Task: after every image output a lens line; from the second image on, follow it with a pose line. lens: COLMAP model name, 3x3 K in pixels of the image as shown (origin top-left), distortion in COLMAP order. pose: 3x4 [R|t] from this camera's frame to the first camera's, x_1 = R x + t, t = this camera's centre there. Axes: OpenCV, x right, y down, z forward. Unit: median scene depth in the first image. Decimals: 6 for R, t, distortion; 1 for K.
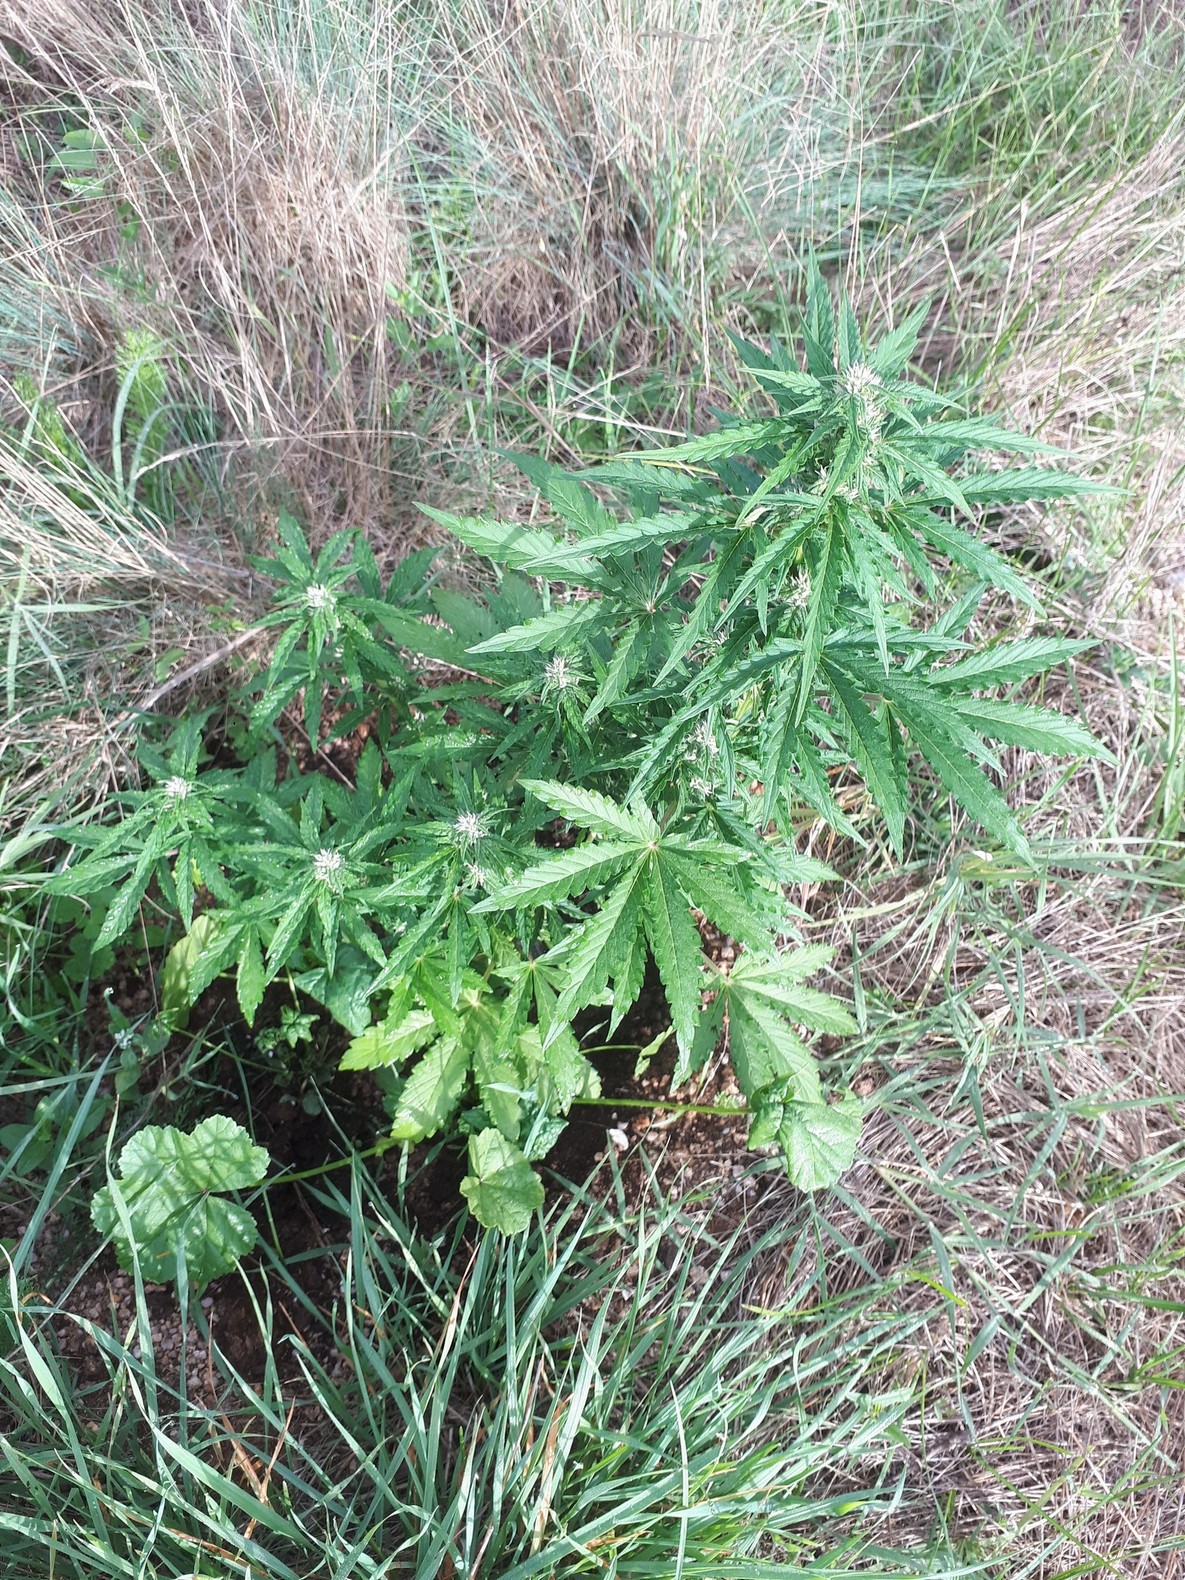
lens RADIAL K [[1255.9, 0, 592.5], [0, 1255.9, 790.0], [0, 0, 1]] dist [-0.010543, -0.016569]
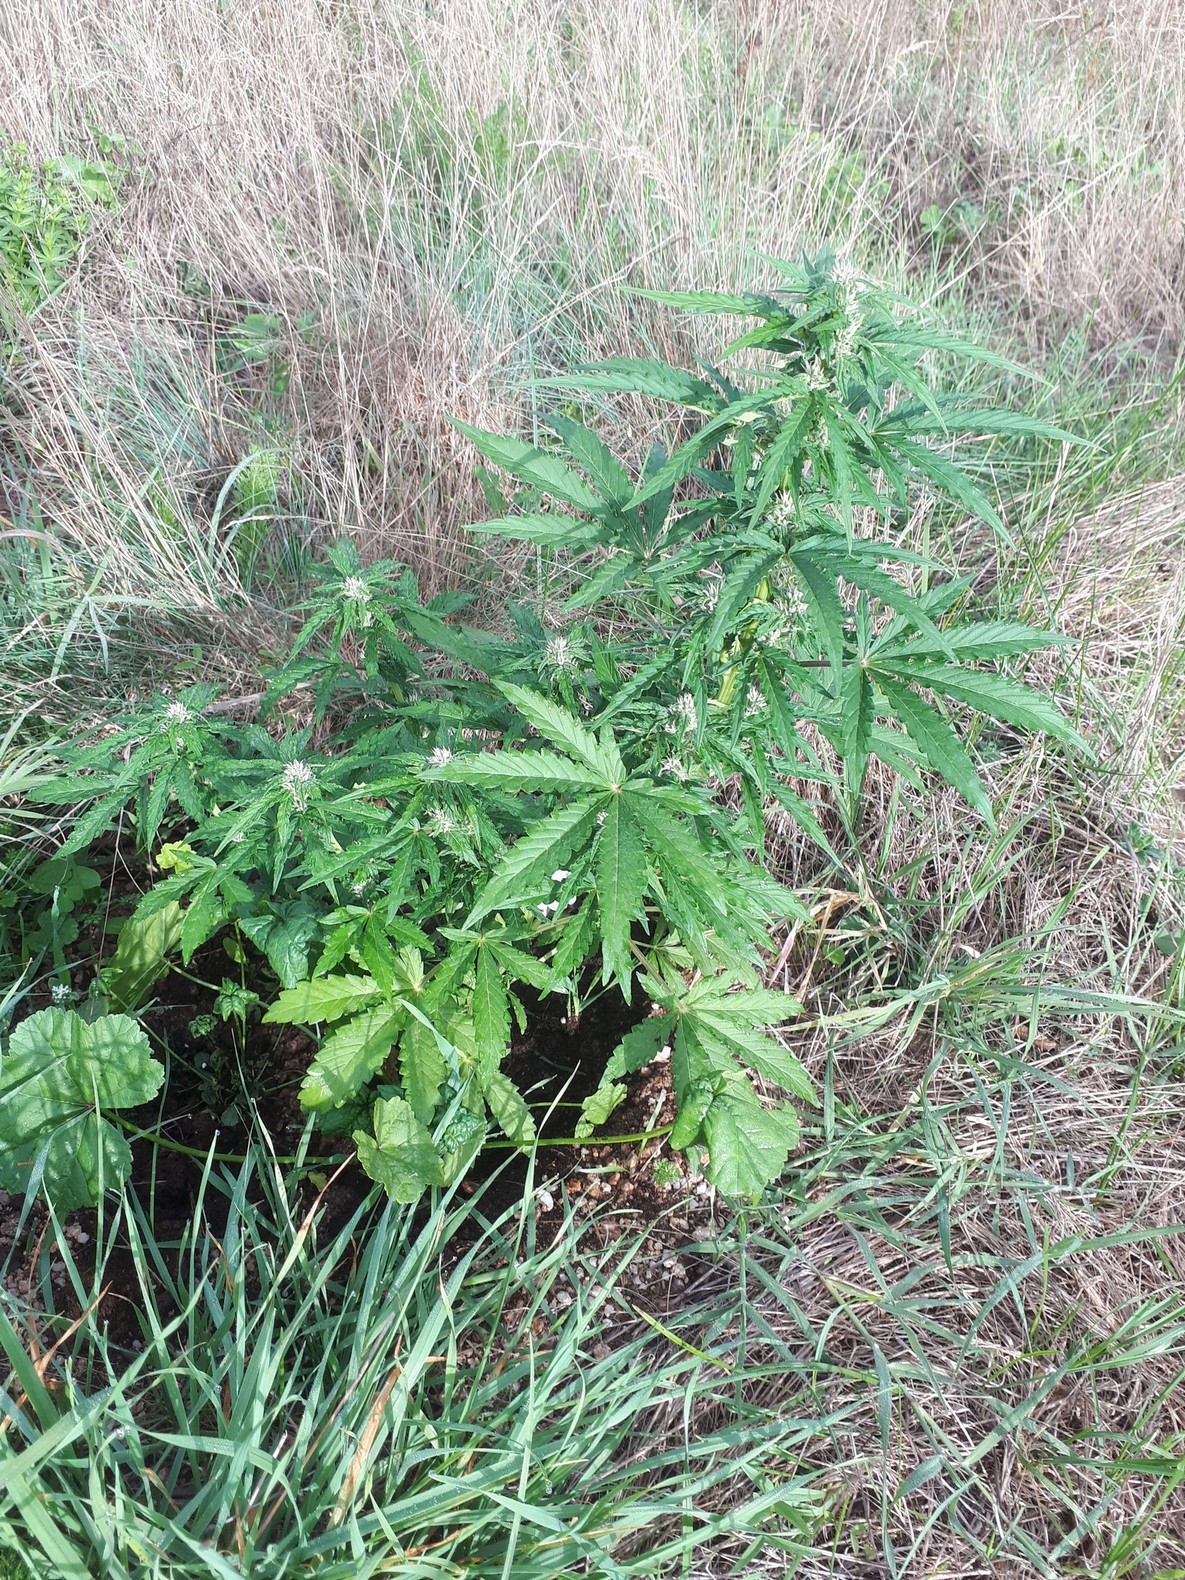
lens RADIAL K [[1255.9, 0, 592.5], [0, 1255.9, 790.0], [0, 0, 1]] dist [-0.010543, -0.016569]
pose [[0.985404, 0.147777, -0.084501, 0.099727], [-0.166840, 0.936971, -0.307002, 0.308838], [0.033808, 0.316619, 0.947950, 0.050231]]
